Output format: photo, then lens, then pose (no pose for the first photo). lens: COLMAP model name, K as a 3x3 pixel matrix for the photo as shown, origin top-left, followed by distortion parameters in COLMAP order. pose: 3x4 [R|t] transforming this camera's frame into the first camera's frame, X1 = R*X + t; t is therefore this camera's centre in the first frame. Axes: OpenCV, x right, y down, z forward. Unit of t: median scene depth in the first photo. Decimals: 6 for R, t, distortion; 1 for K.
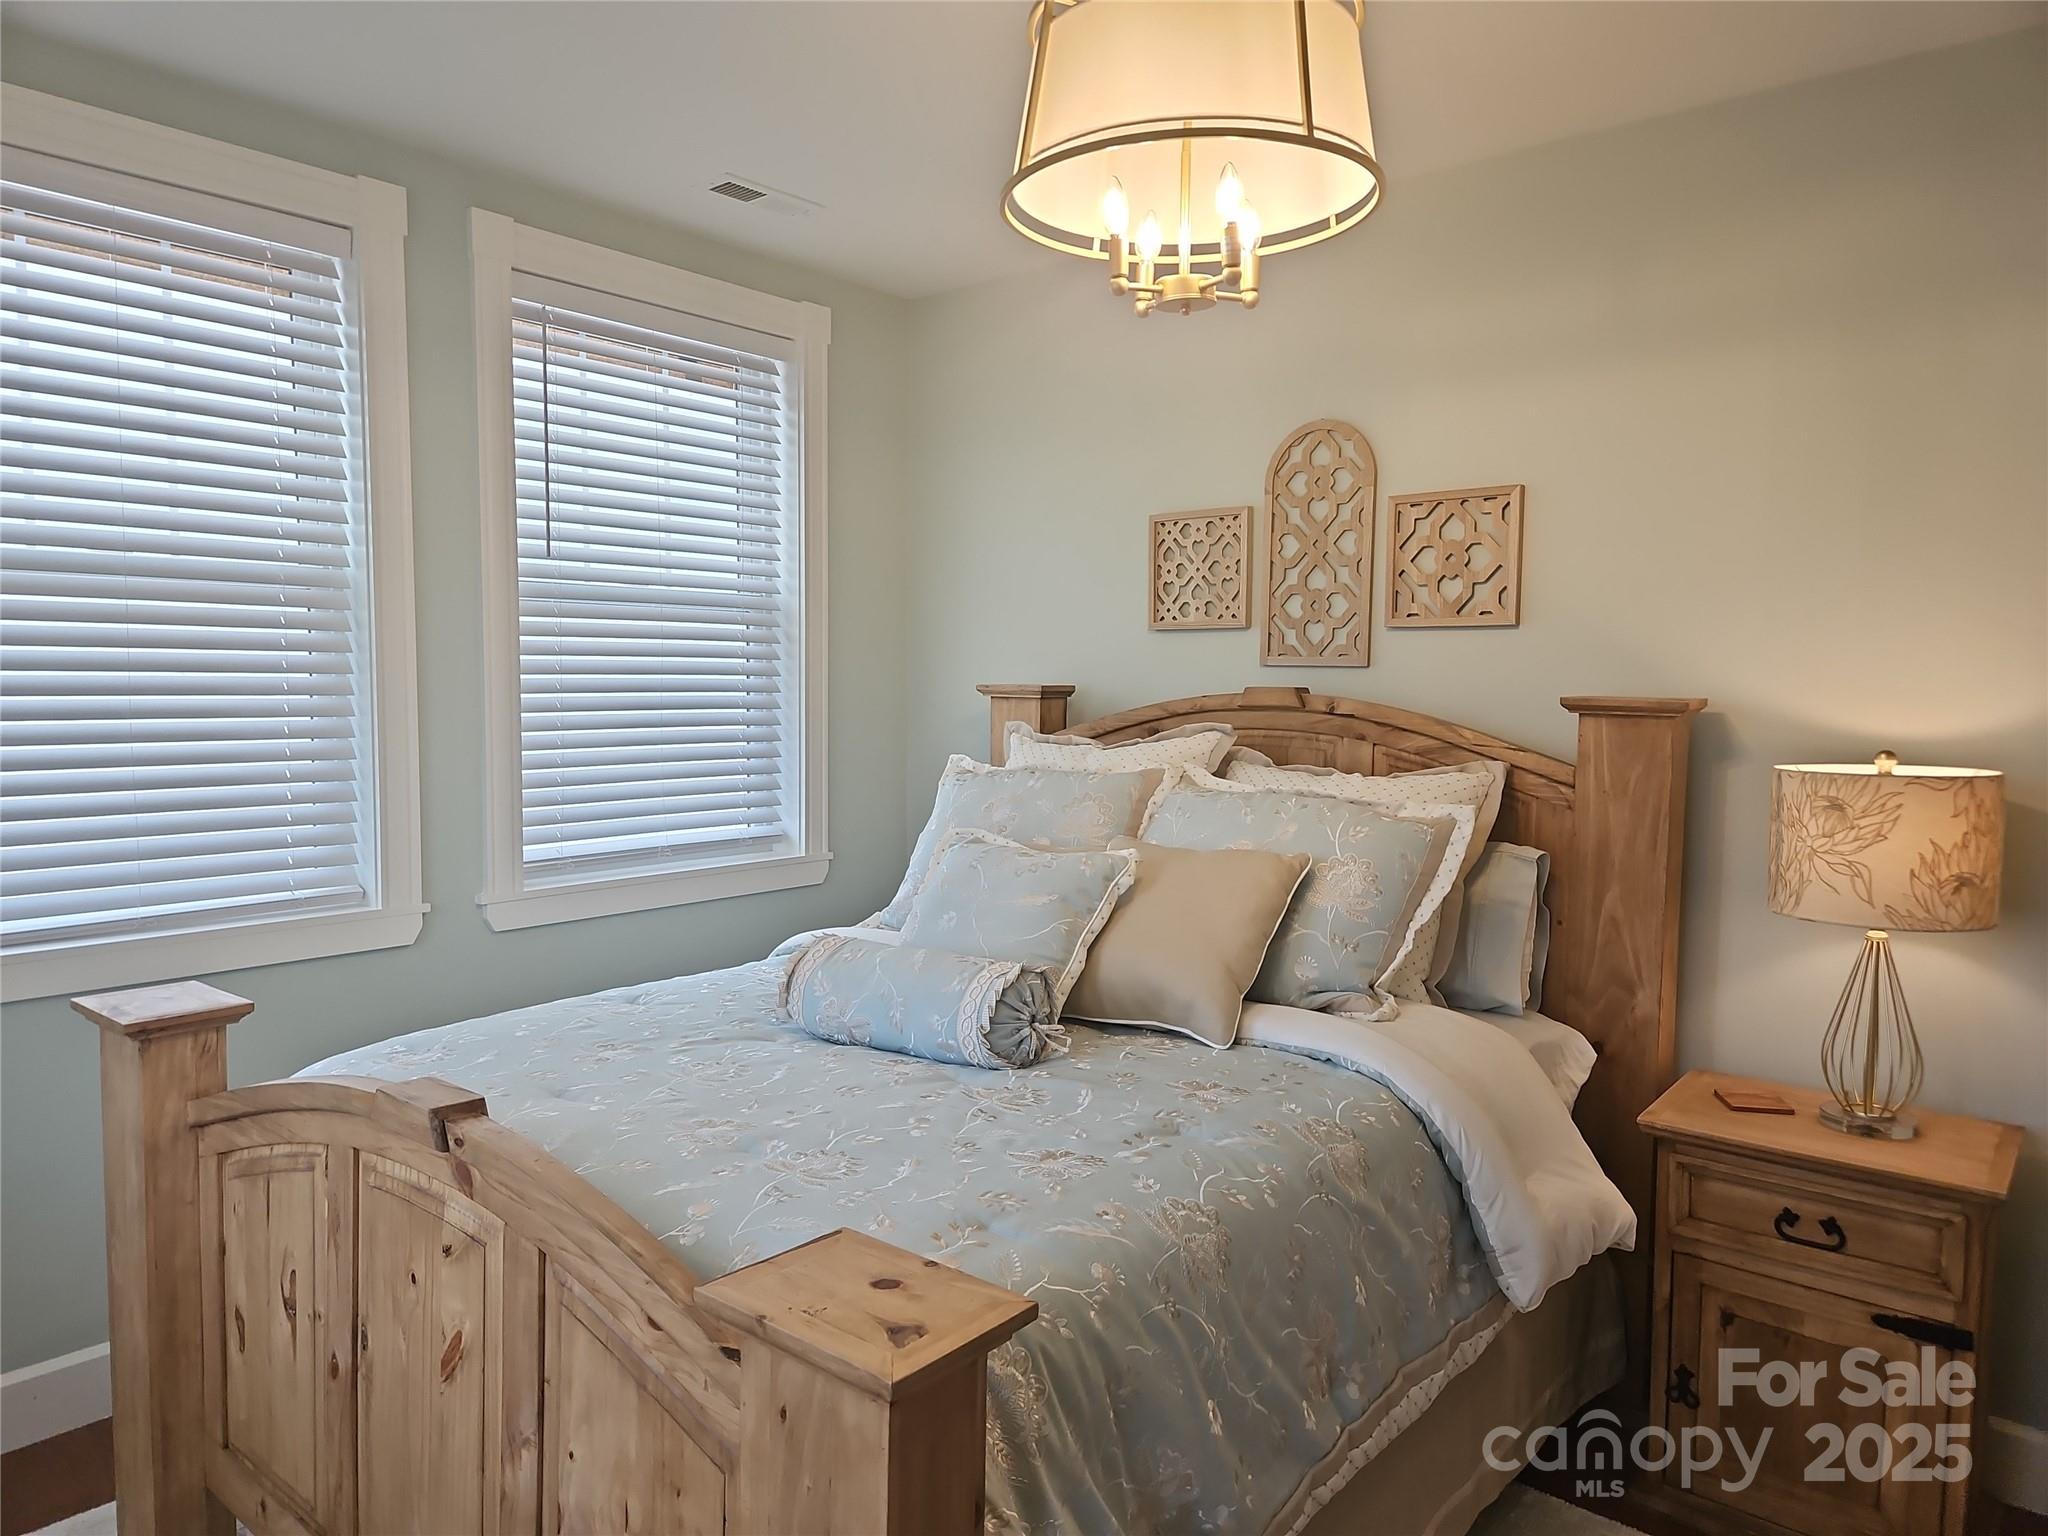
lens RADIAL K [[1384.3, 0, 1017.5], [0, 1384.3, 773.3], [0, 0, 1]] dist [0.085798, -0.070081]
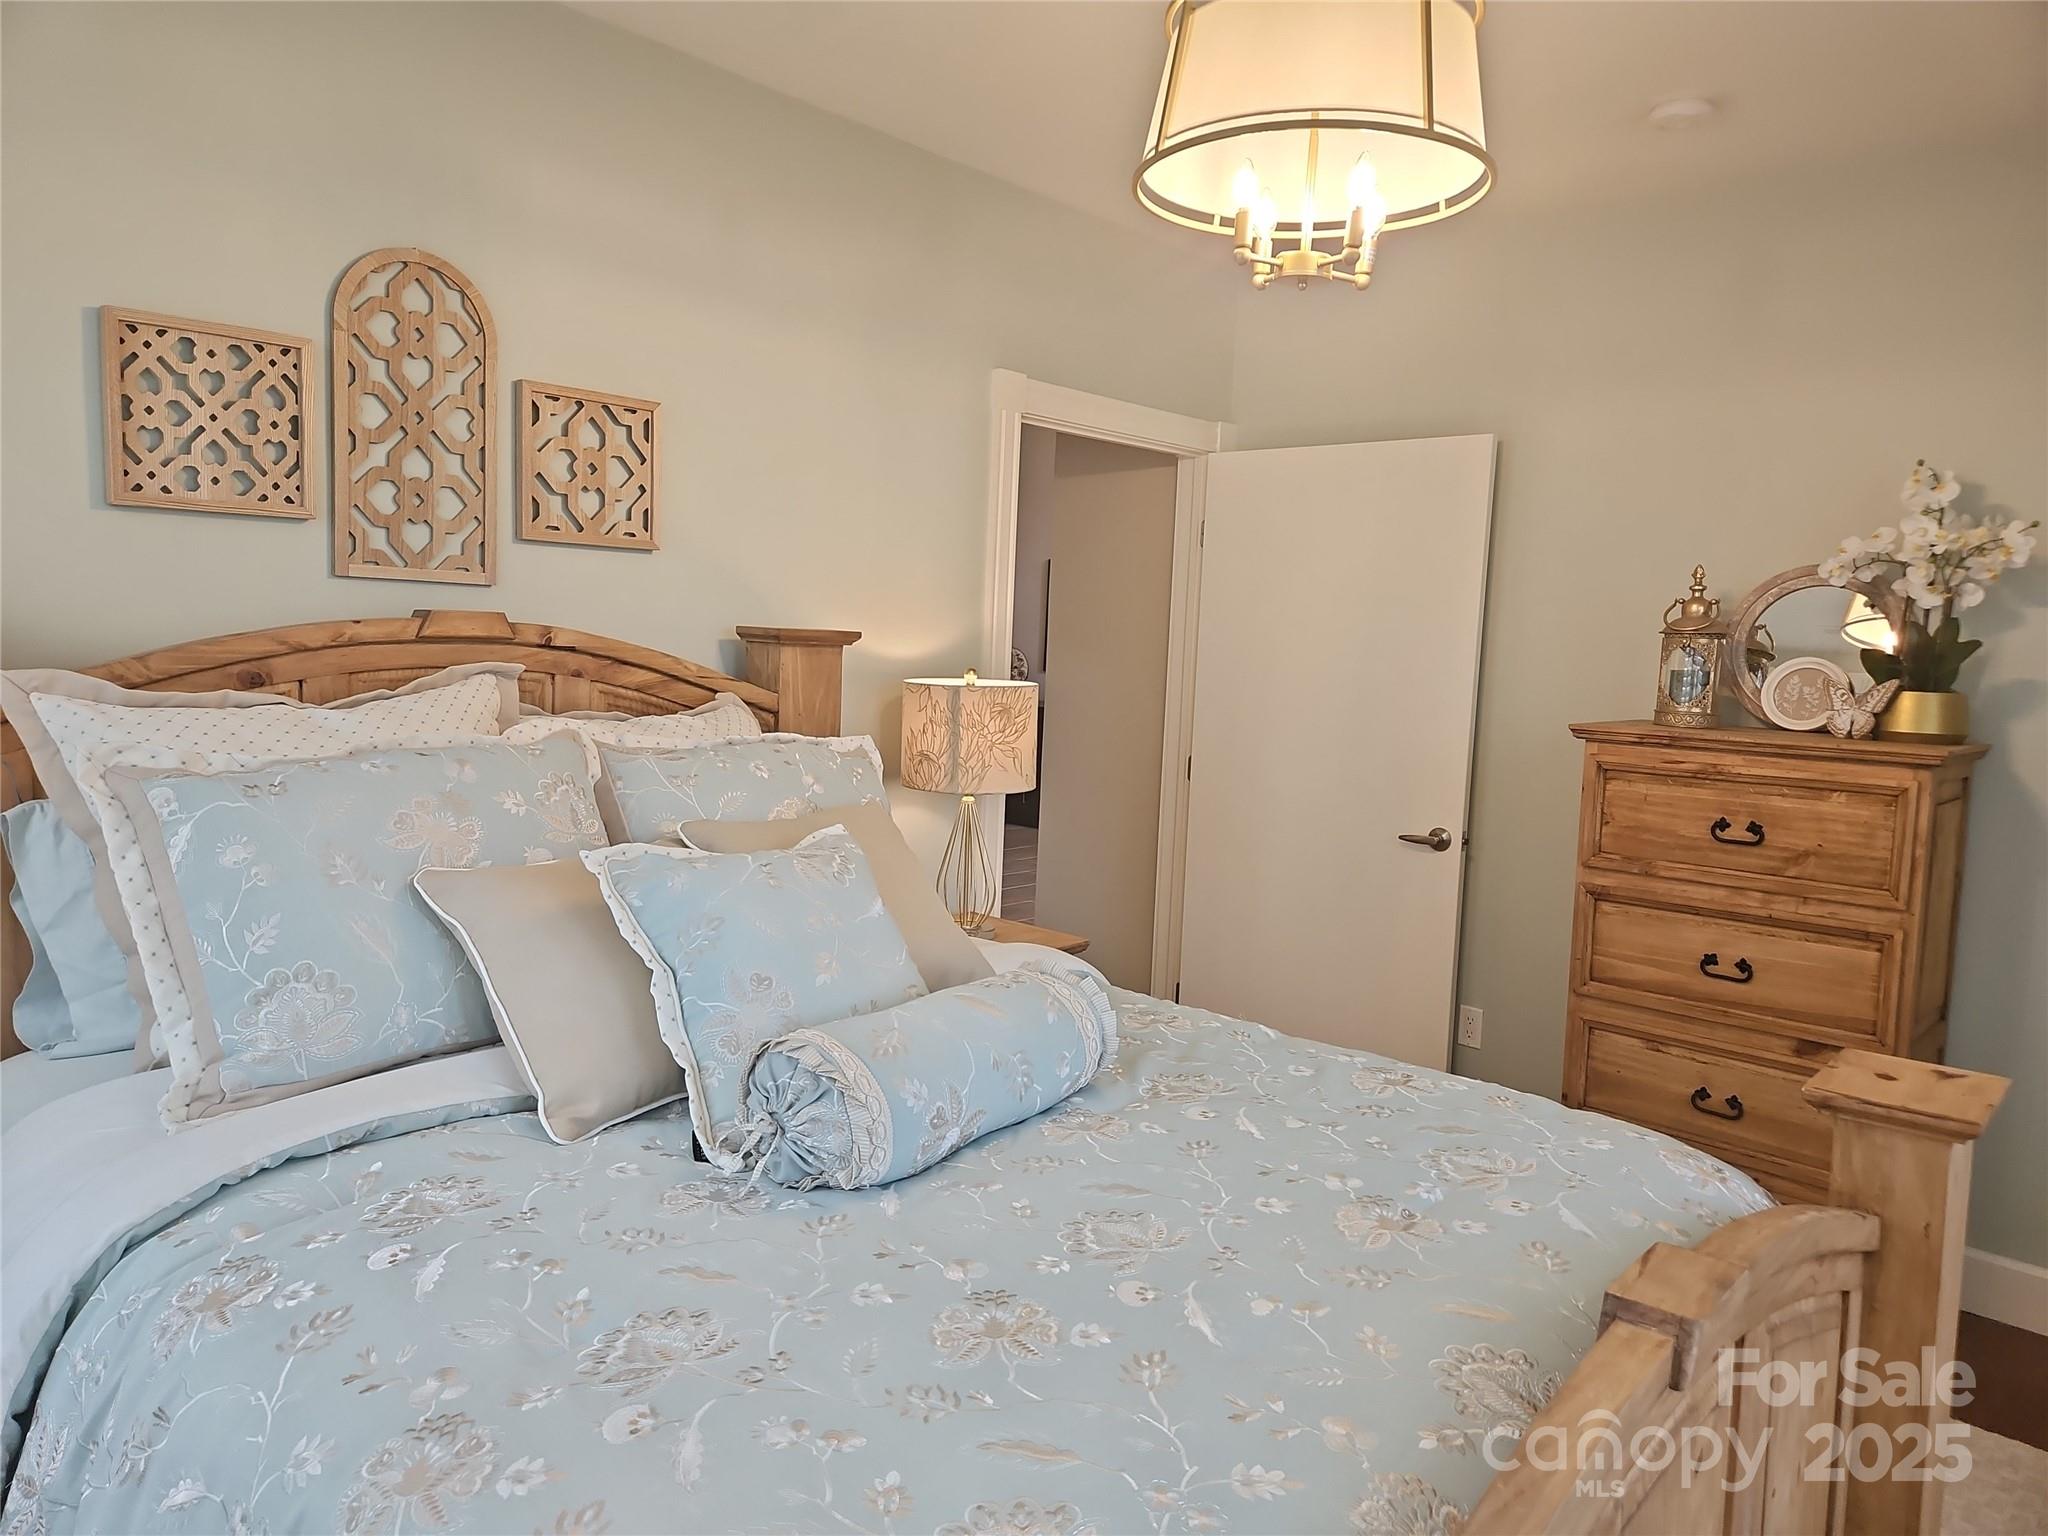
lens RADIAL K [[1384.3, 0, 1017.5], [0, 1384.3, 773.3], [0, 0, 1]] dist [0.085798, -0.070081]
pose [[0.032047, -0.114418, 0.992916, -0.548771], [0.036623, 0.992893, 0.113233, -0.048256], [-0.998815, 0.032735, 0.036010, 0.653609]]
